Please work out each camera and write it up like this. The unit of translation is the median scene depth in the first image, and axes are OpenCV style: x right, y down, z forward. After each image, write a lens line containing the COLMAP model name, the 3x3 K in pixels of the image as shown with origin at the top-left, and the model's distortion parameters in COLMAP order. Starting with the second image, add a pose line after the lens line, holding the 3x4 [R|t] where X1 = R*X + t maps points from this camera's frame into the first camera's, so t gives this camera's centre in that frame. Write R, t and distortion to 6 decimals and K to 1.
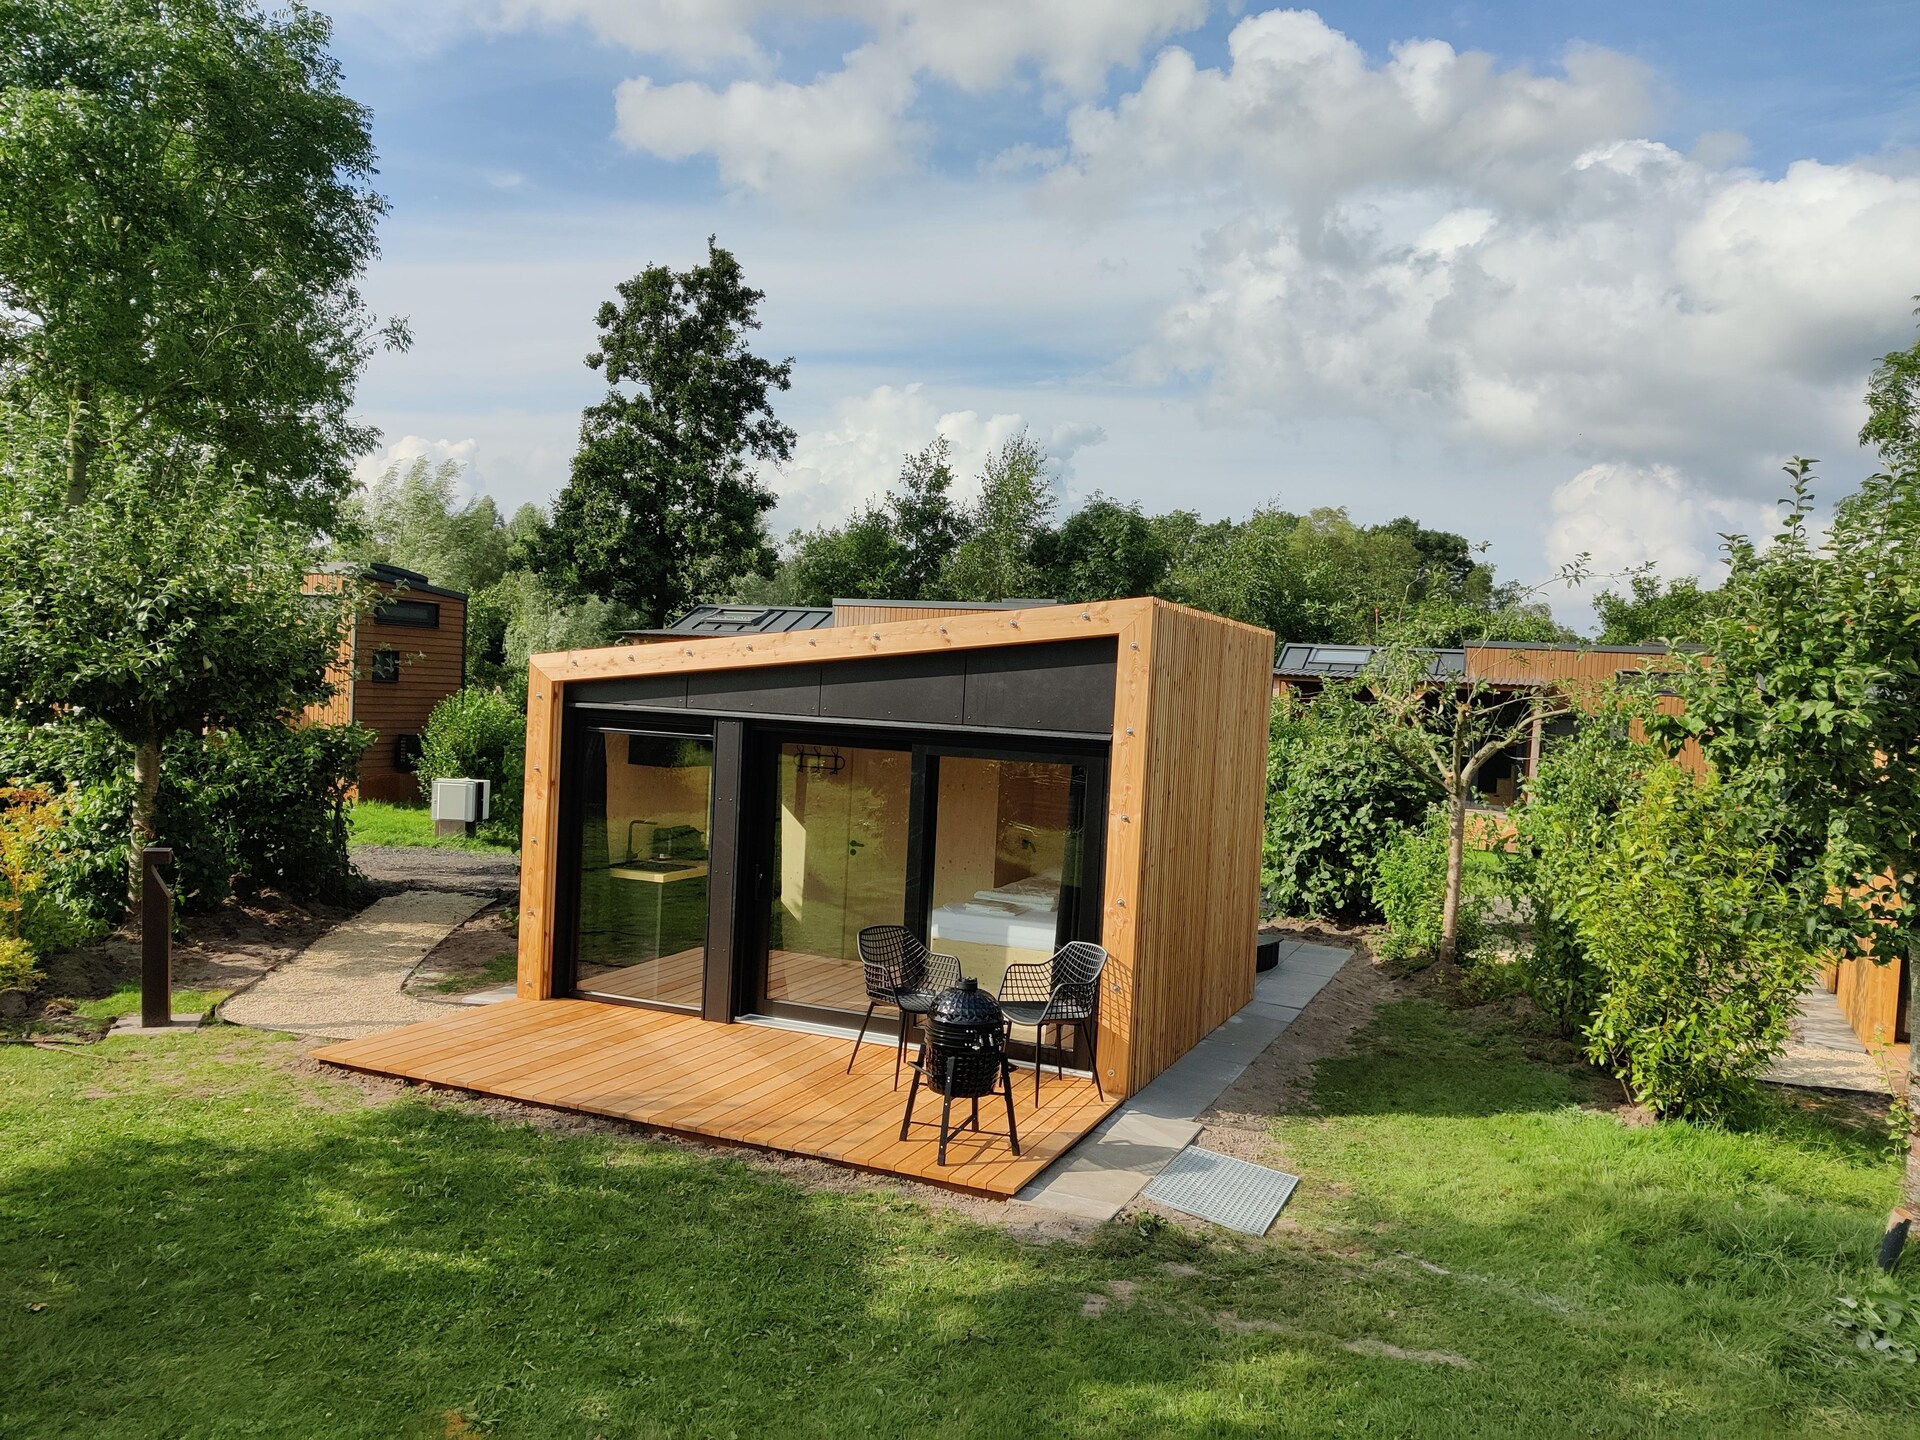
lens RADIAL K [[1437.7, 0, 960.0], [0, 1437.7, 720.0], [0, 0, 1]] dist [0.017271, 0.001123]
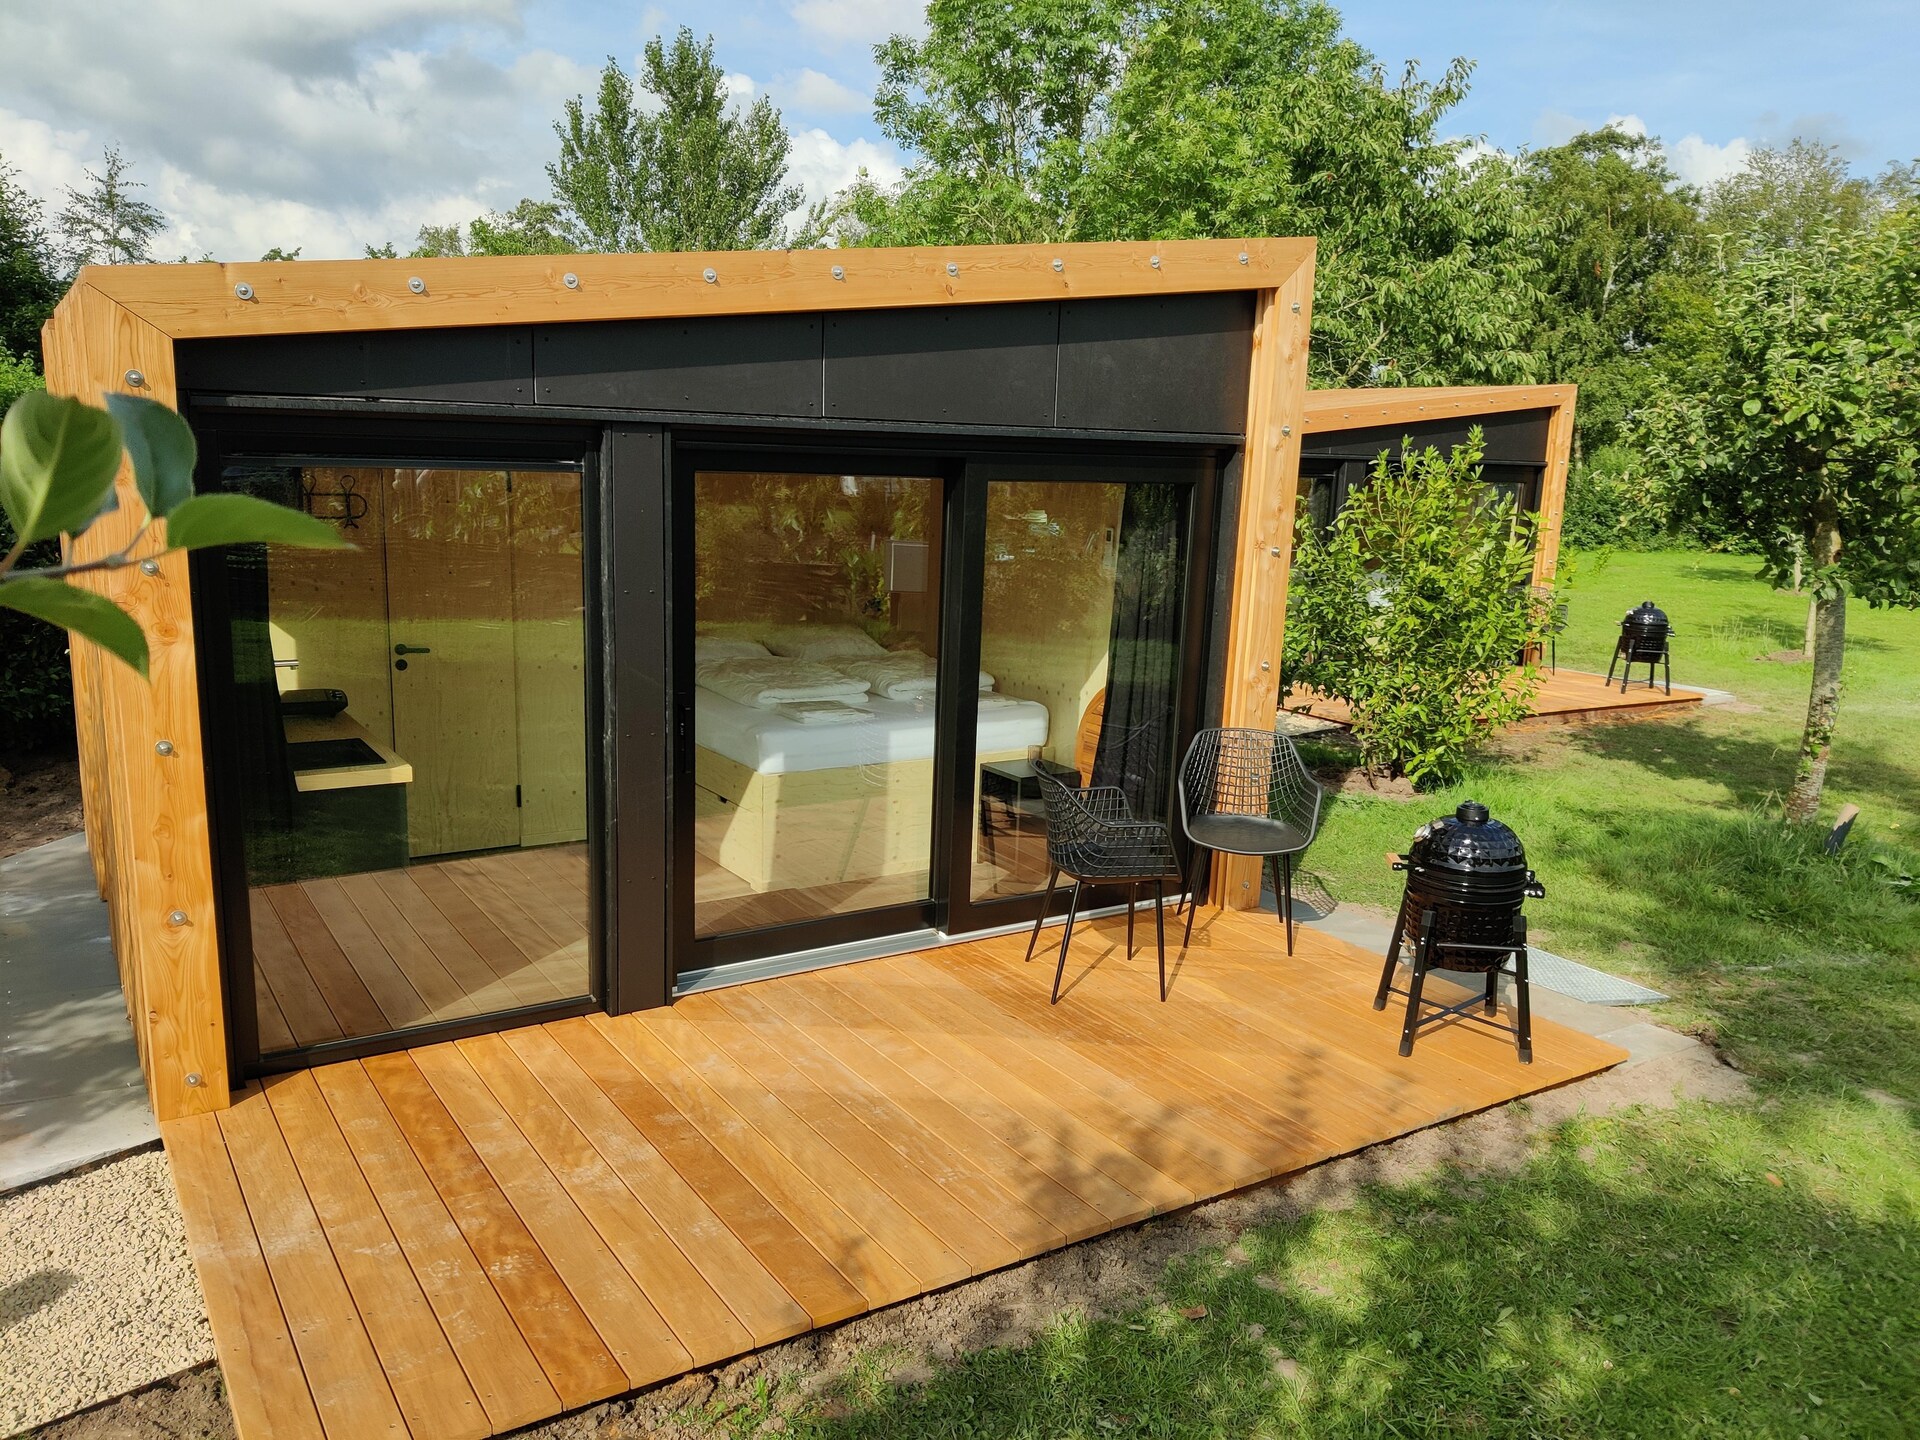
lens RADIAL K [[1471.1, 0, 960.0], [0, 1471.1, 720.0], [0, 0, 1]] dist [0.000957, -0.000429]
pose [[0.558378, -0.184289, 0.808858, -0.341004], [0.015531, 0.977165, 0.211914, -0.004902], [-0.829441, -0.105766, 0.548489, 0.402356]]
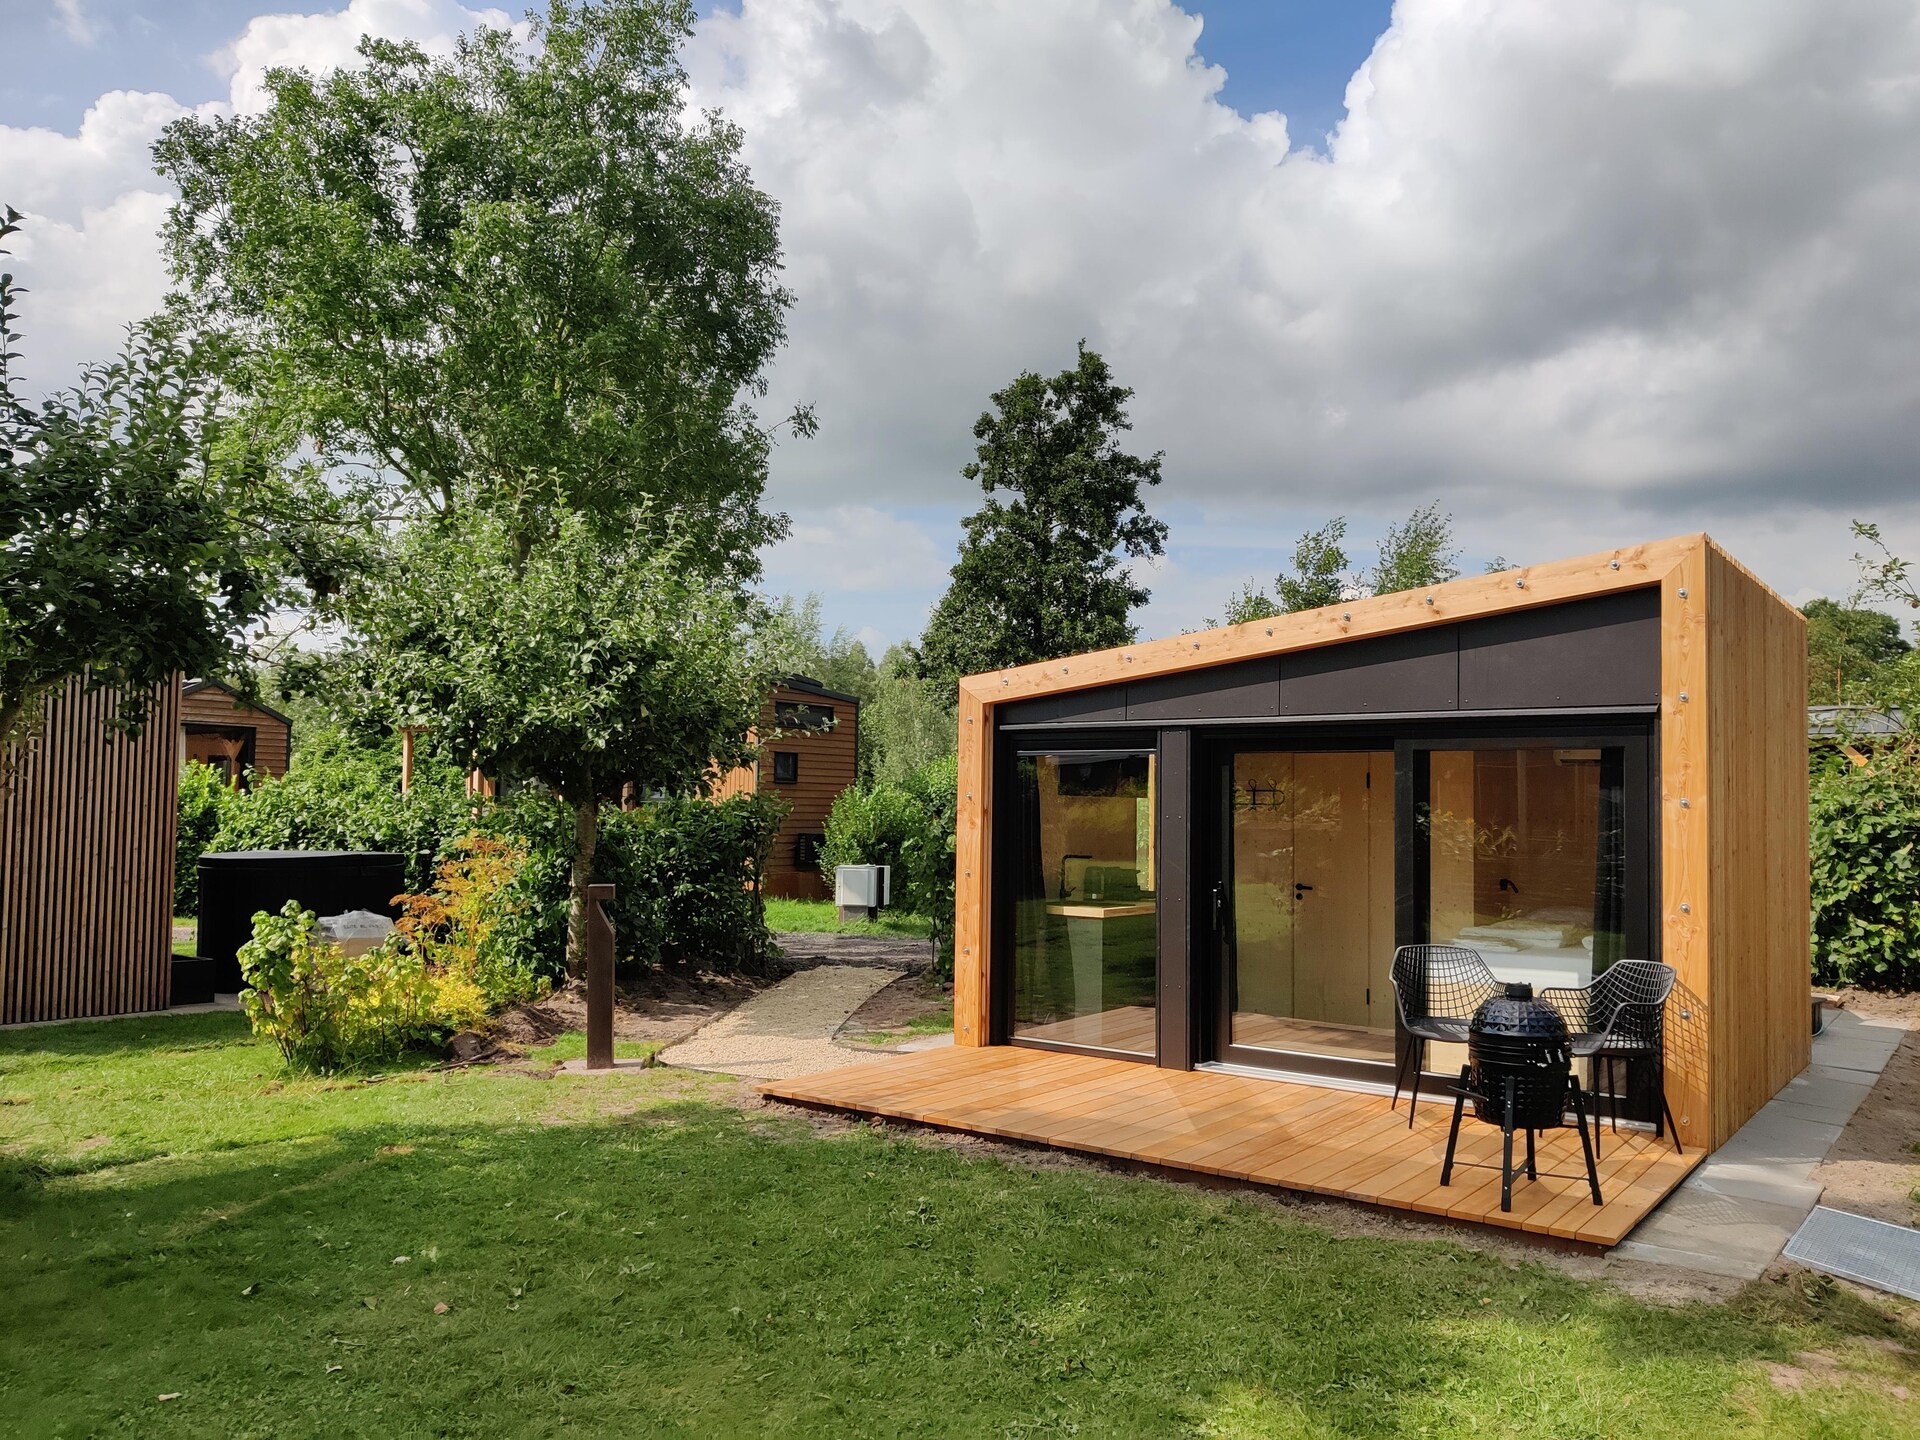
lens RADIAL K [[1414.0, 0, 1004.2], [0, 1414.0, 722.0], [0, 0, 1]] dist [0.136869, -0.270494]
pose [[0.976887, -0.045891, -0.208773, -0.051442], [0.026207, 0.995027, -0.096094, 0.051489], [0.212144, 0.088402, 0.973232, 0.065594]]
